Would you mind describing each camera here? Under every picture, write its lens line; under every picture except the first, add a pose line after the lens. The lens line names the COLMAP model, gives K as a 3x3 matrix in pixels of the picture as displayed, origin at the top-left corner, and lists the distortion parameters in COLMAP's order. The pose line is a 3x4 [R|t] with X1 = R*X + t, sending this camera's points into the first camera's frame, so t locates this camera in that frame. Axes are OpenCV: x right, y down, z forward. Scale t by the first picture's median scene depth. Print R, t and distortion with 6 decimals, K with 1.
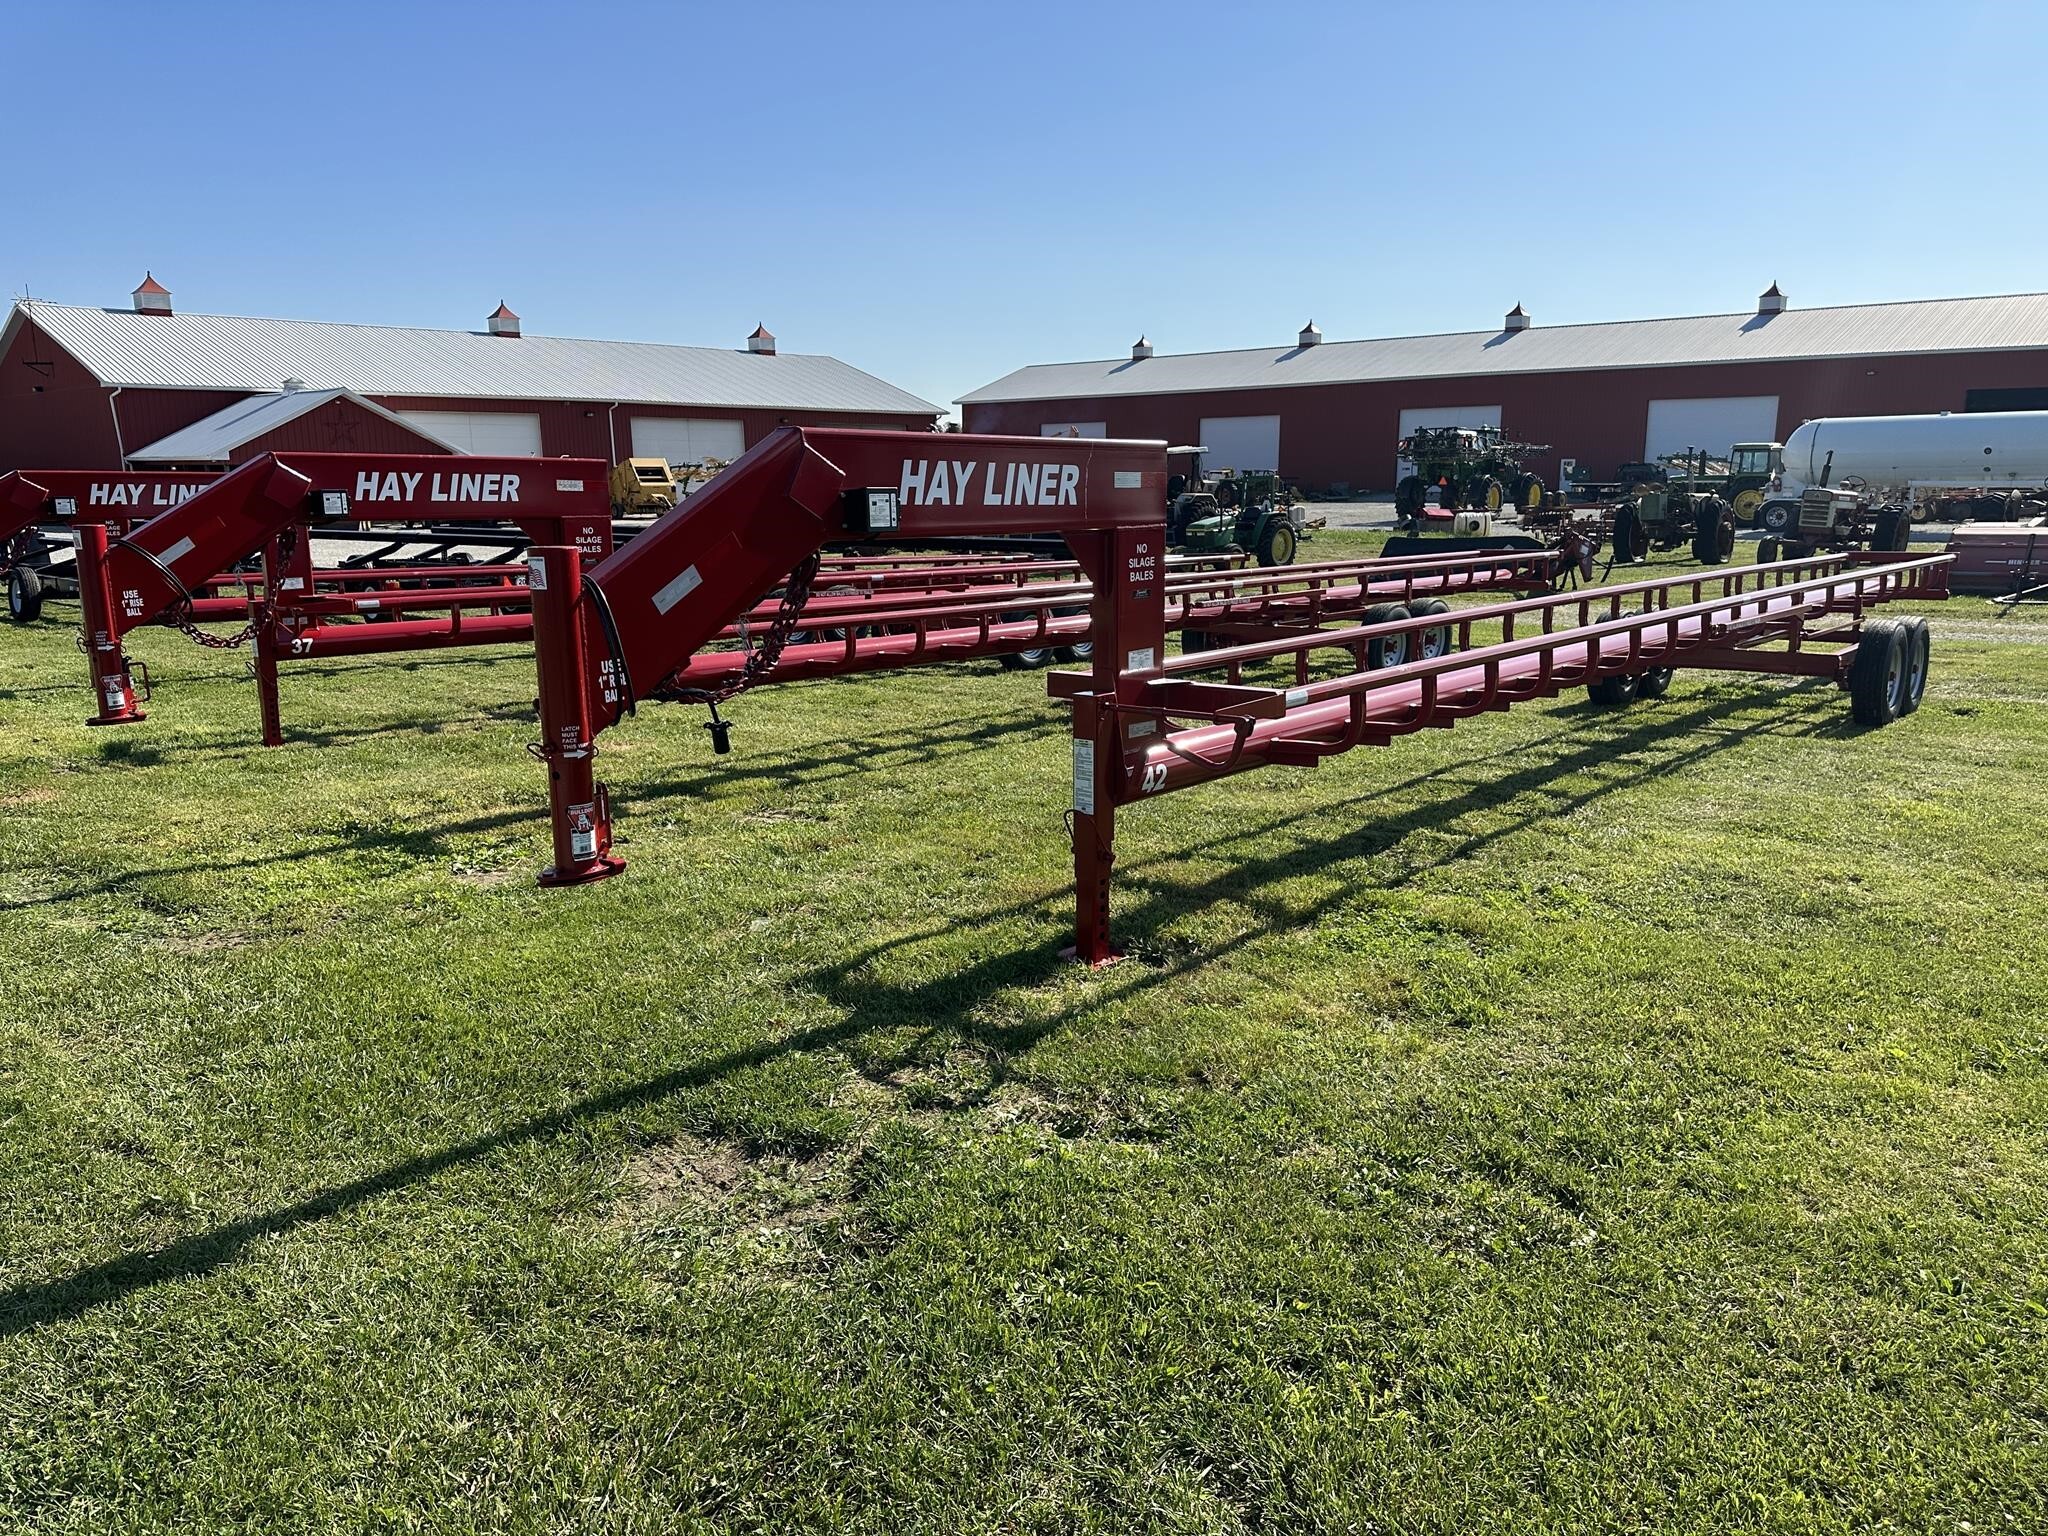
lens RADIAL K [[1456.2, 0, 1025.0], [0, 1456.2, 773.8], [0, 0, 1]] dist [0.052991, -0.051537]
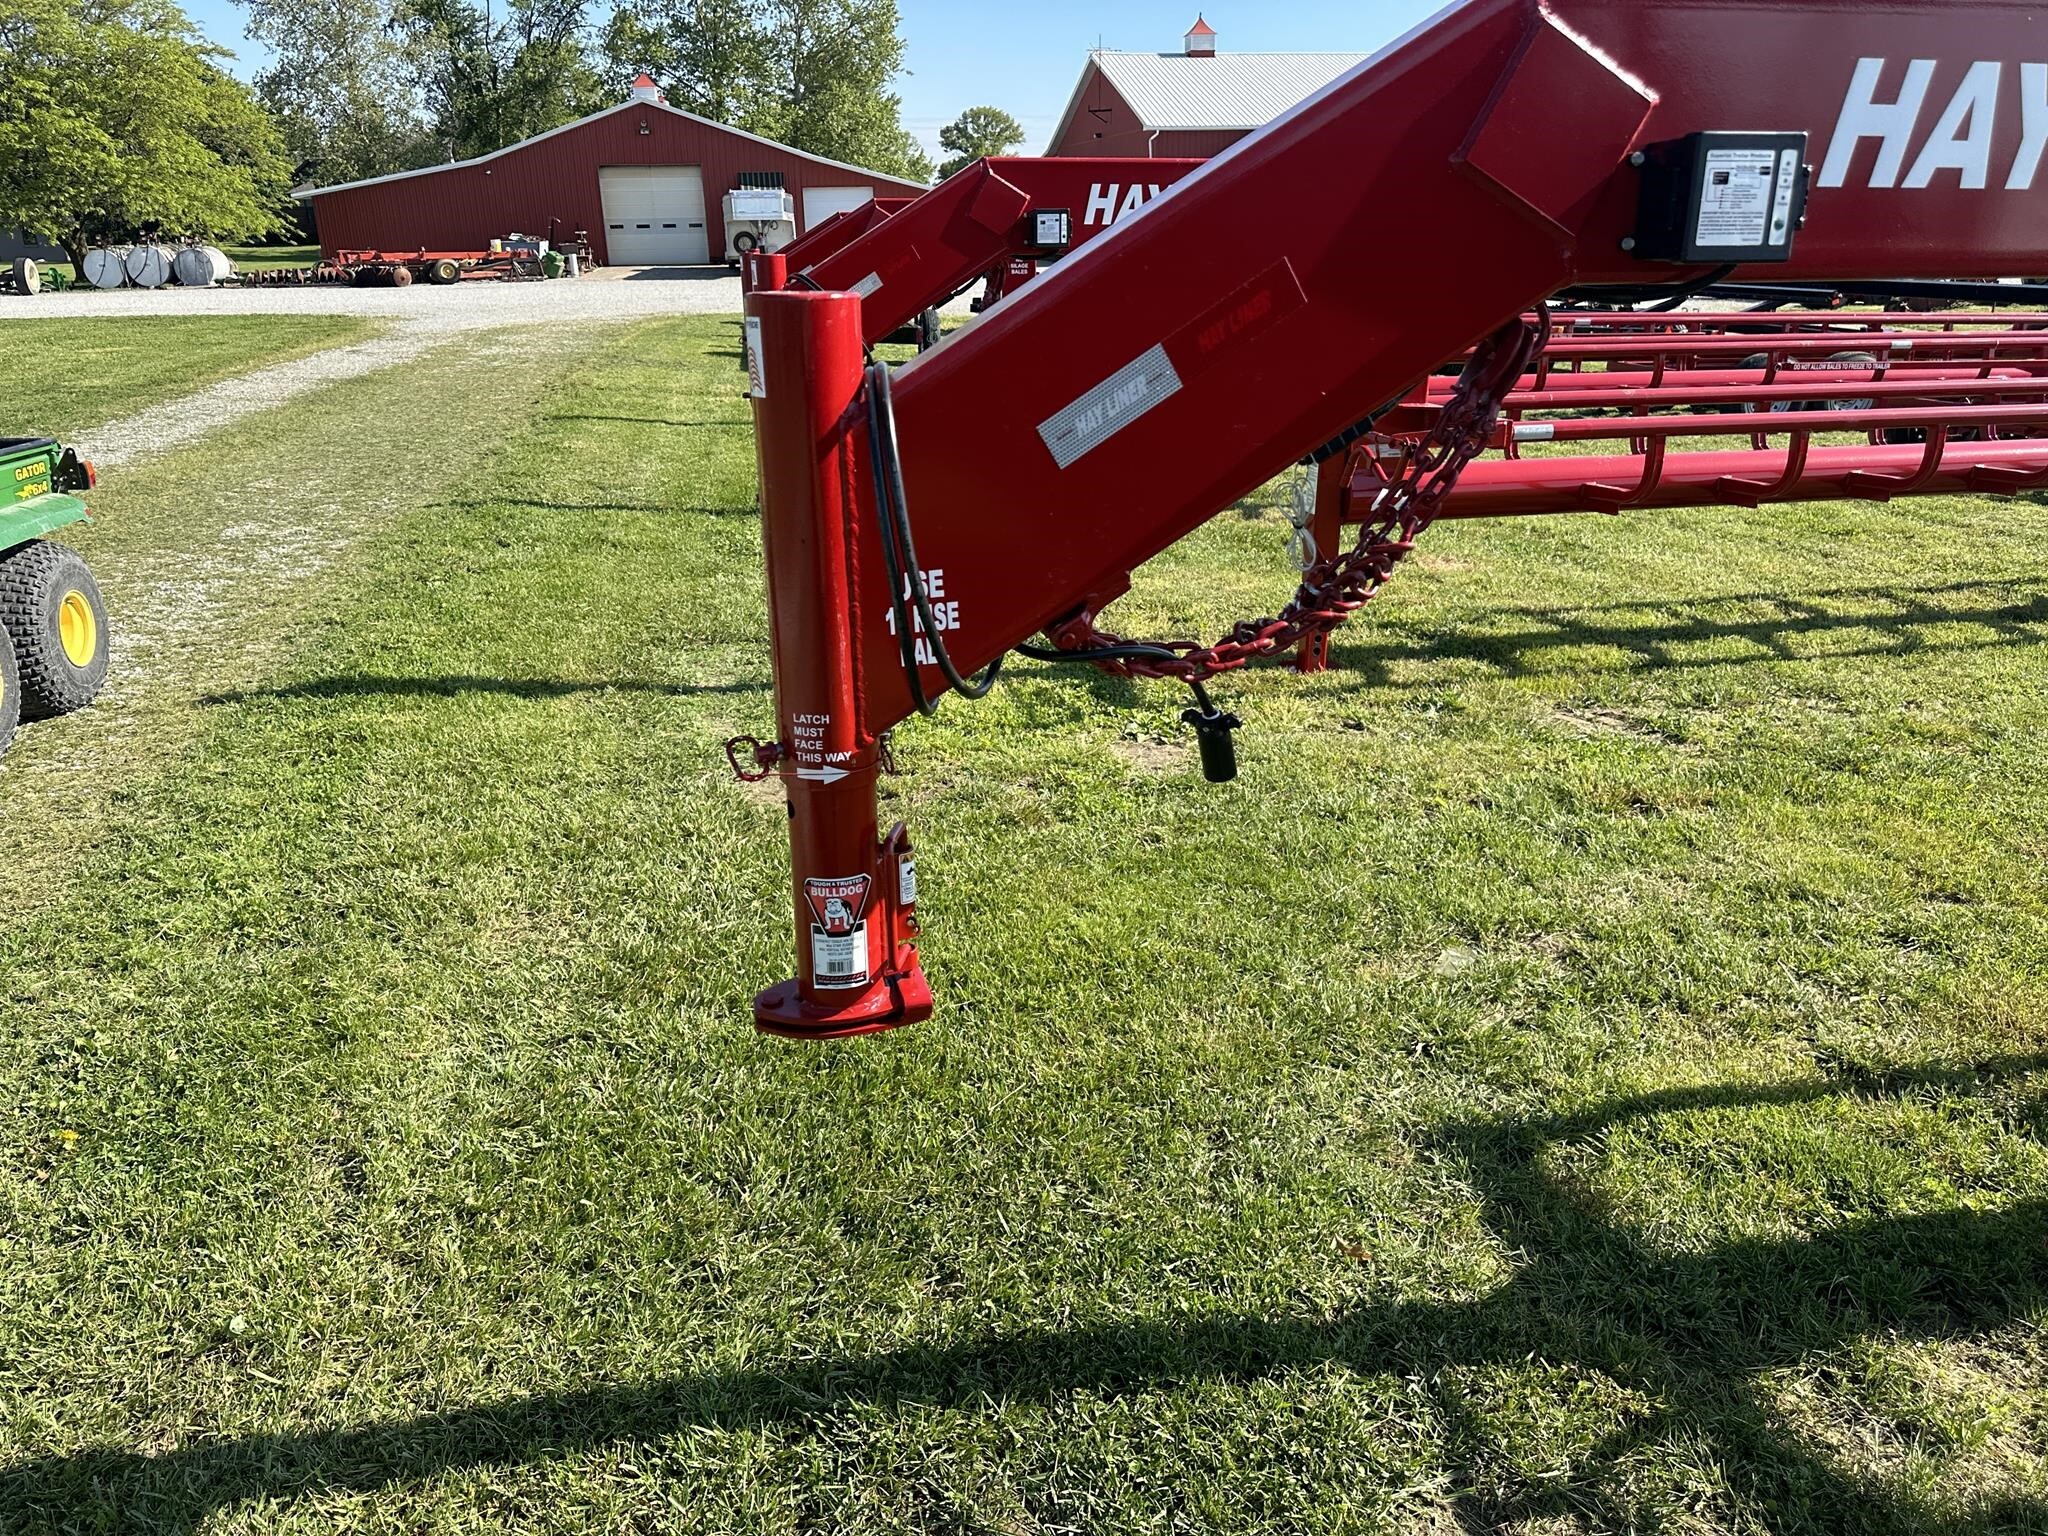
lens RADIAL K [[1456.2, 0, 1010.3], [0, 1456.2, 759.4], [0, 0, 1]] dist [0.052991, -0.051537]
pose [[0.797910, 0.202850, -0.567620, -0.004652], [-0.113038, 0.975323, 0.189651, -0.056872], [0.592083, -0.087162, 0.801149, 0.355500]]
